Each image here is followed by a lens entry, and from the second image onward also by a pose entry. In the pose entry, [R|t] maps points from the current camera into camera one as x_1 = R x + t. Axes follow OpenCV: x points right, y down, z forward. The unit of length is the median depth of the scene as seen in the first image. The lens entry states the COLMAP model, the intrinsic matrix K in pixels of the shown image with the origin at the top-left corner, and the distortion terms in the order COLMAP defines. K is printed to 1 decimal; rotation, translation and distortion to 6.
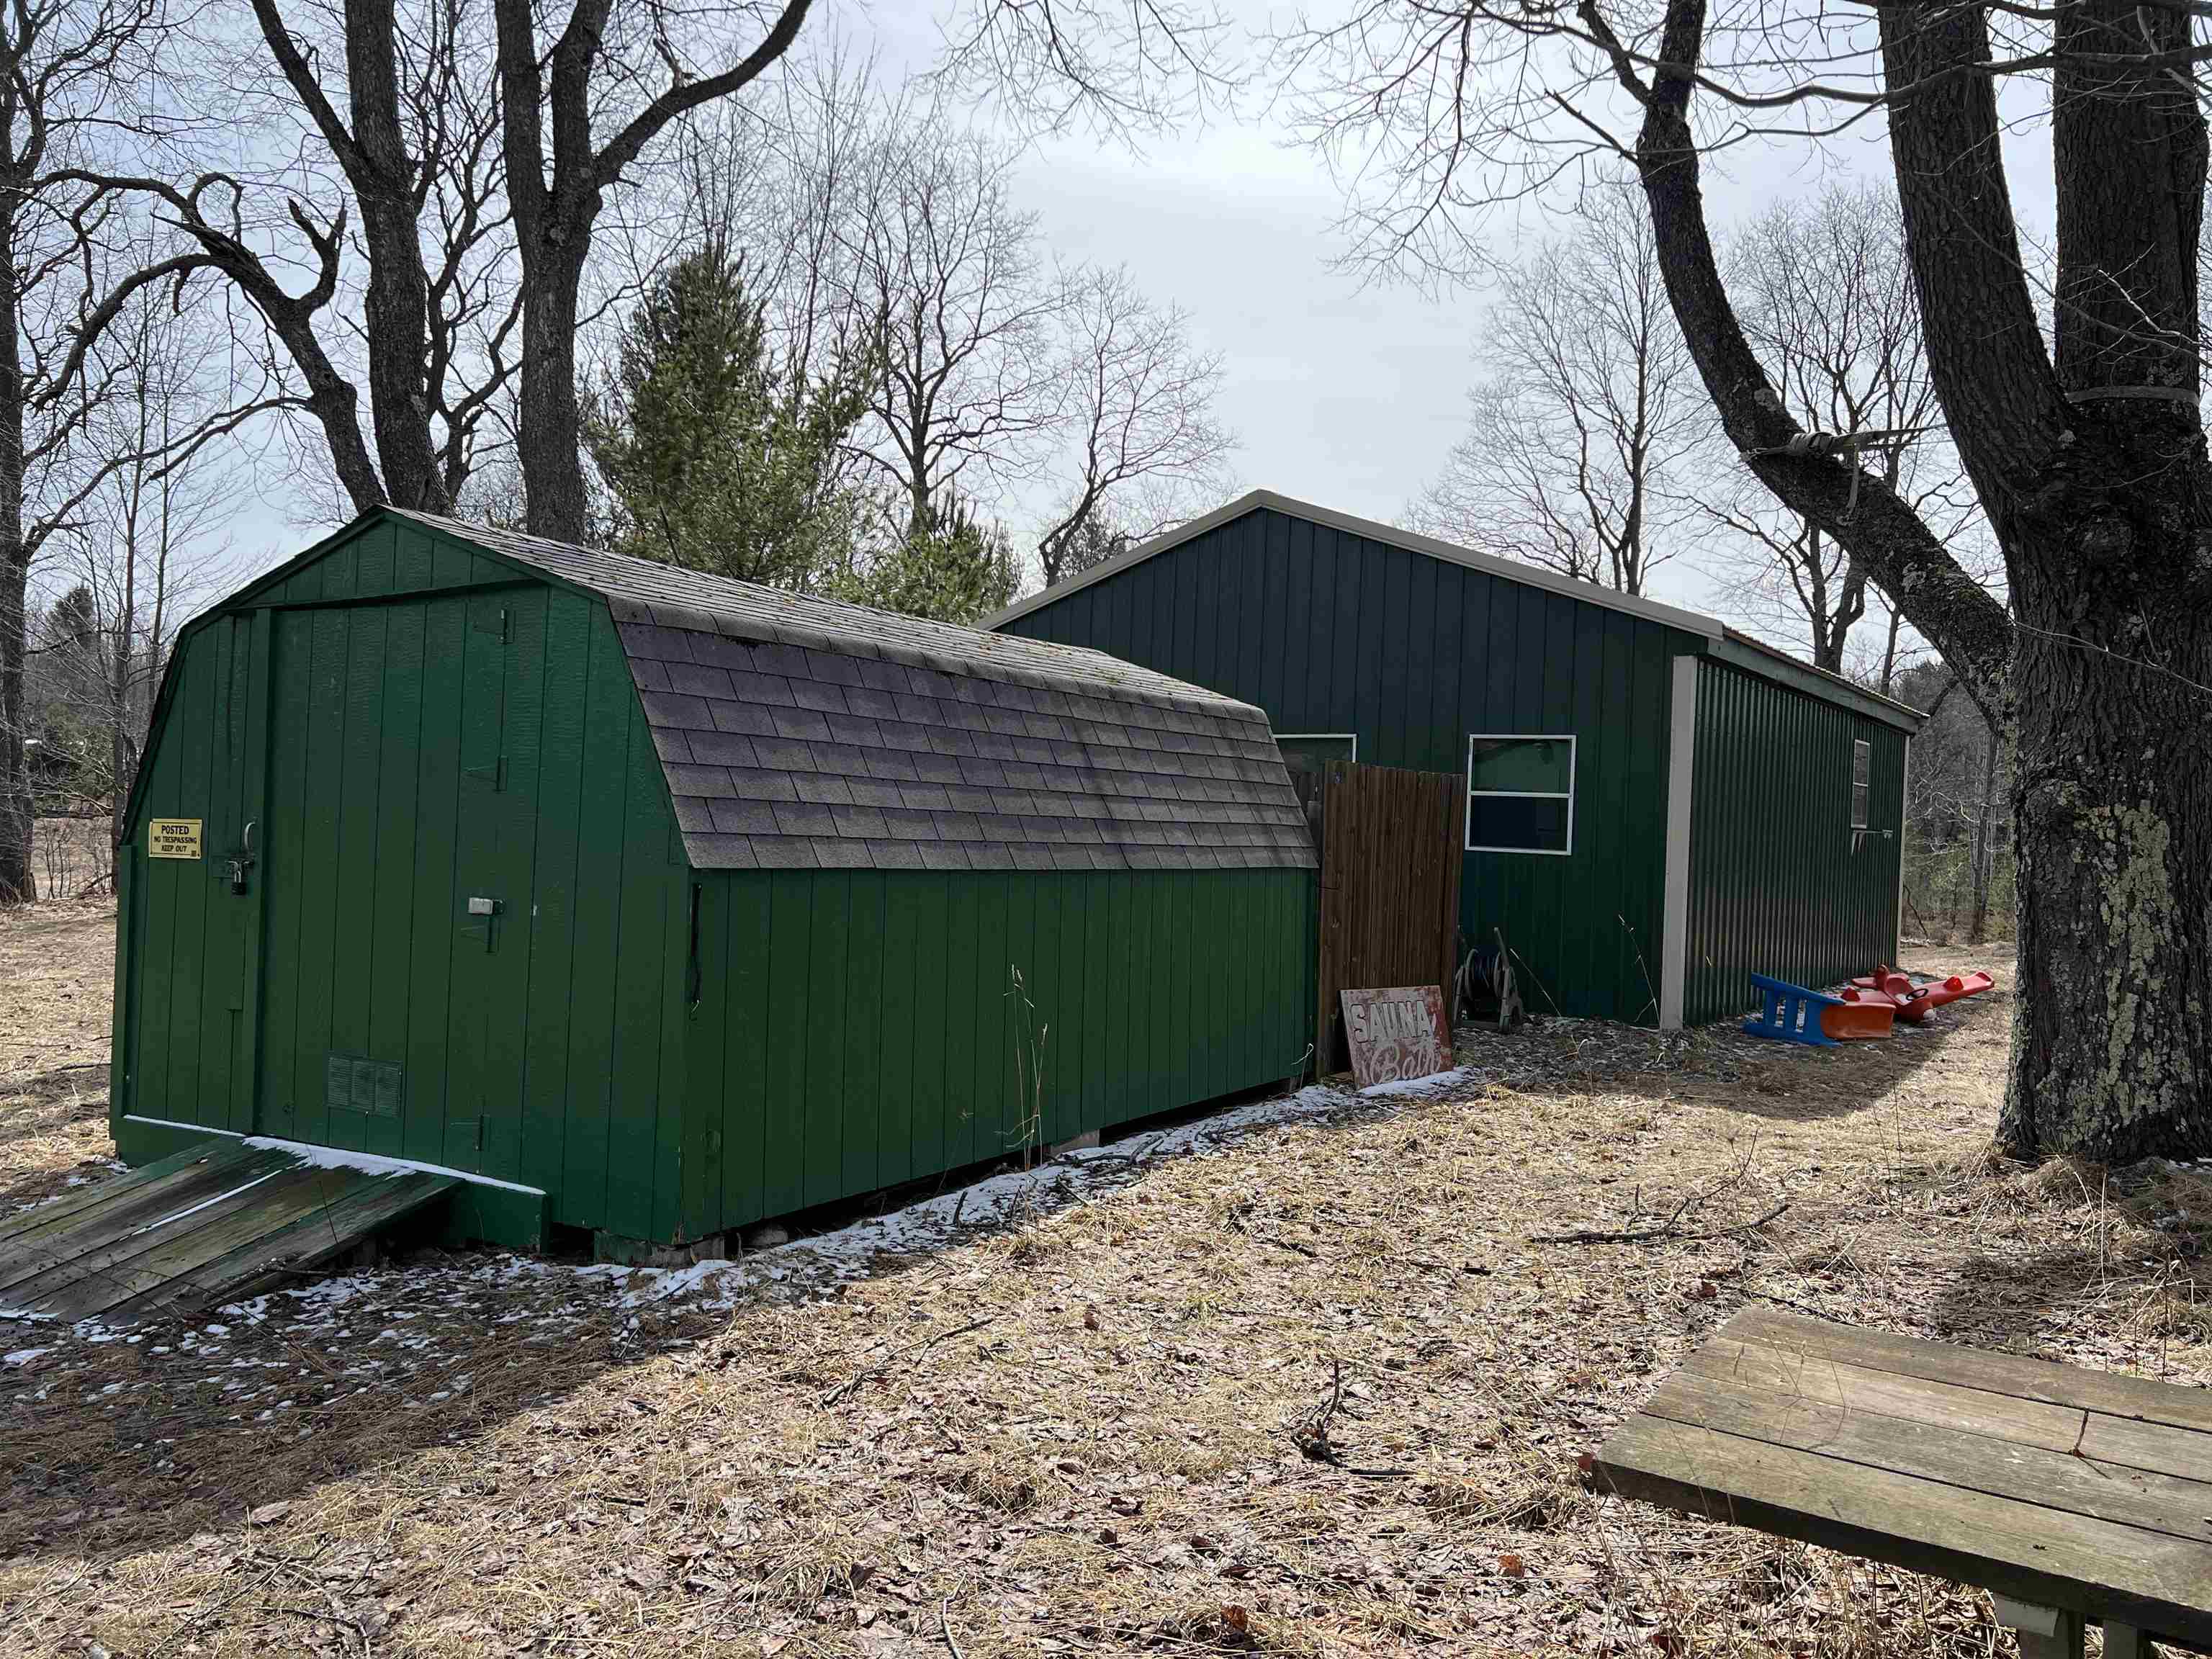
lens RADIAL K [[1704.7, 0, 1114.5], [0, 1704.7, 827.9], [0, 0, 1]] dist [0.034914, -0.004784]
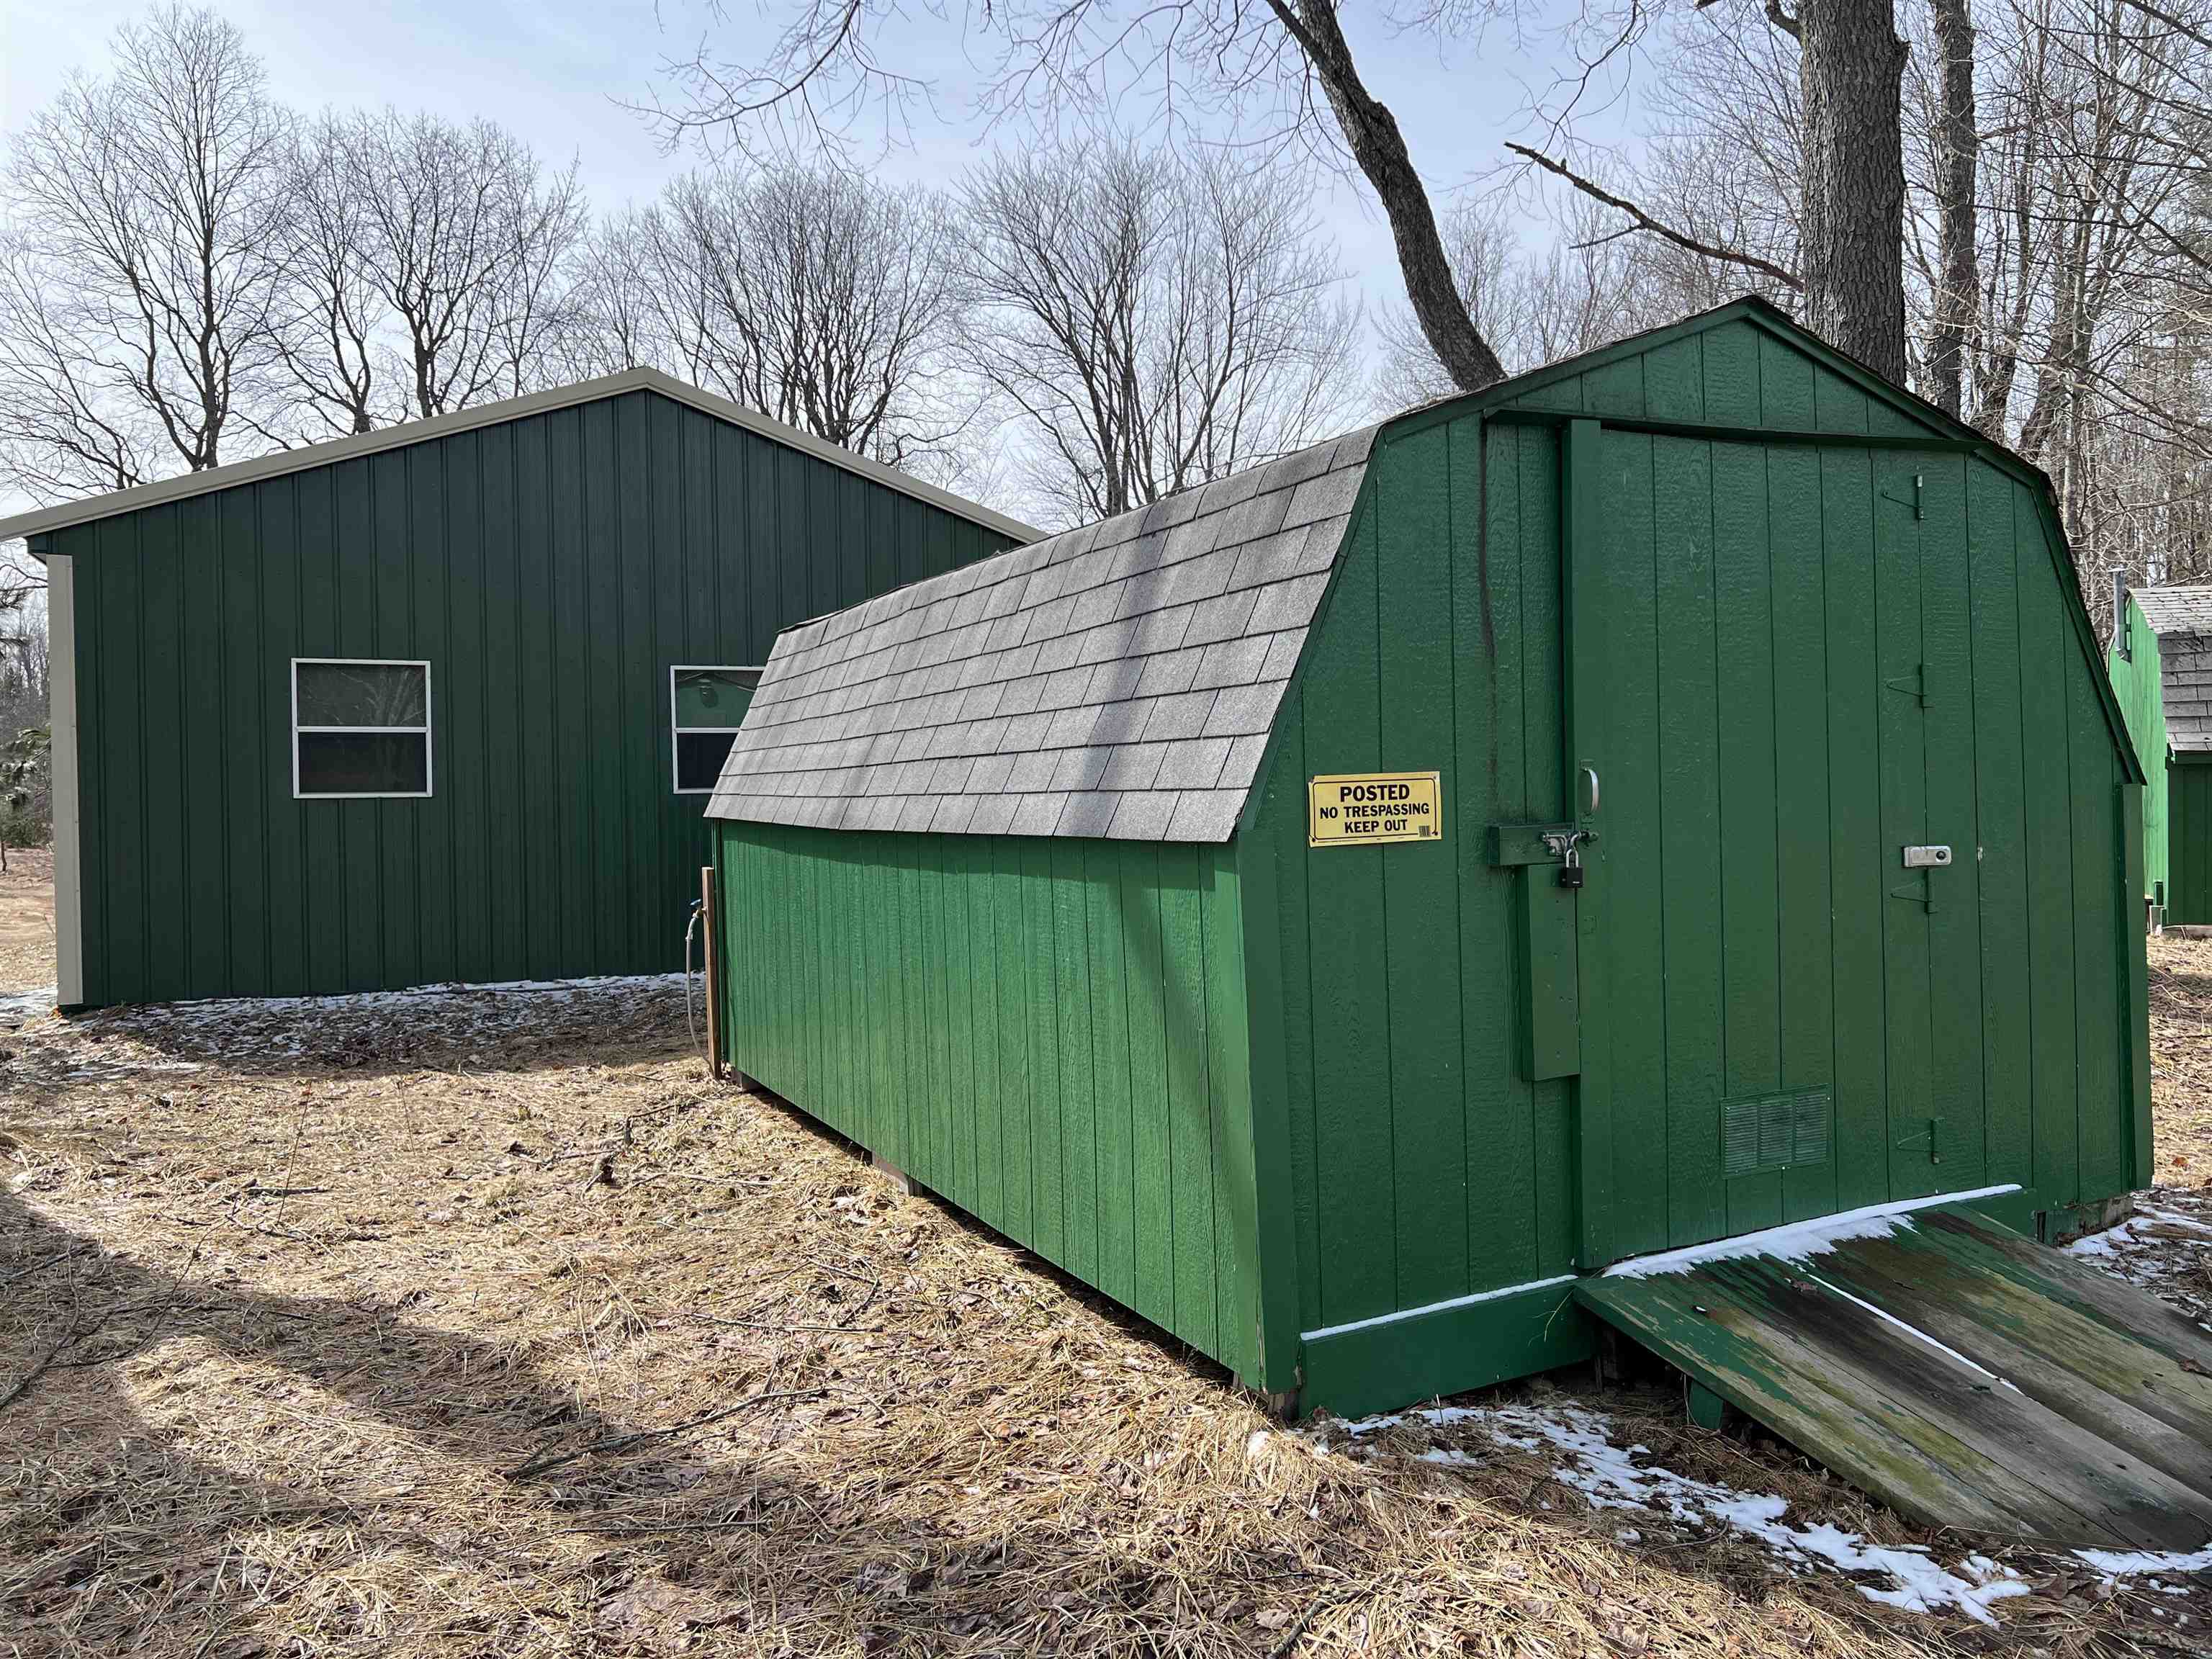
lens RADIAL K [[1704.7, 0, 1115.3], [0, 1704.7, 833.2], [0, 0, 1]] dist [0.034914, -0.004784]
pose [[0.517012, -0.073345, 0.852830, -1.046634], [0.038640, 0.997306, 0.062346, -0.023029], [-0.855106, 0.000719, 0.518453, 0.780023]]
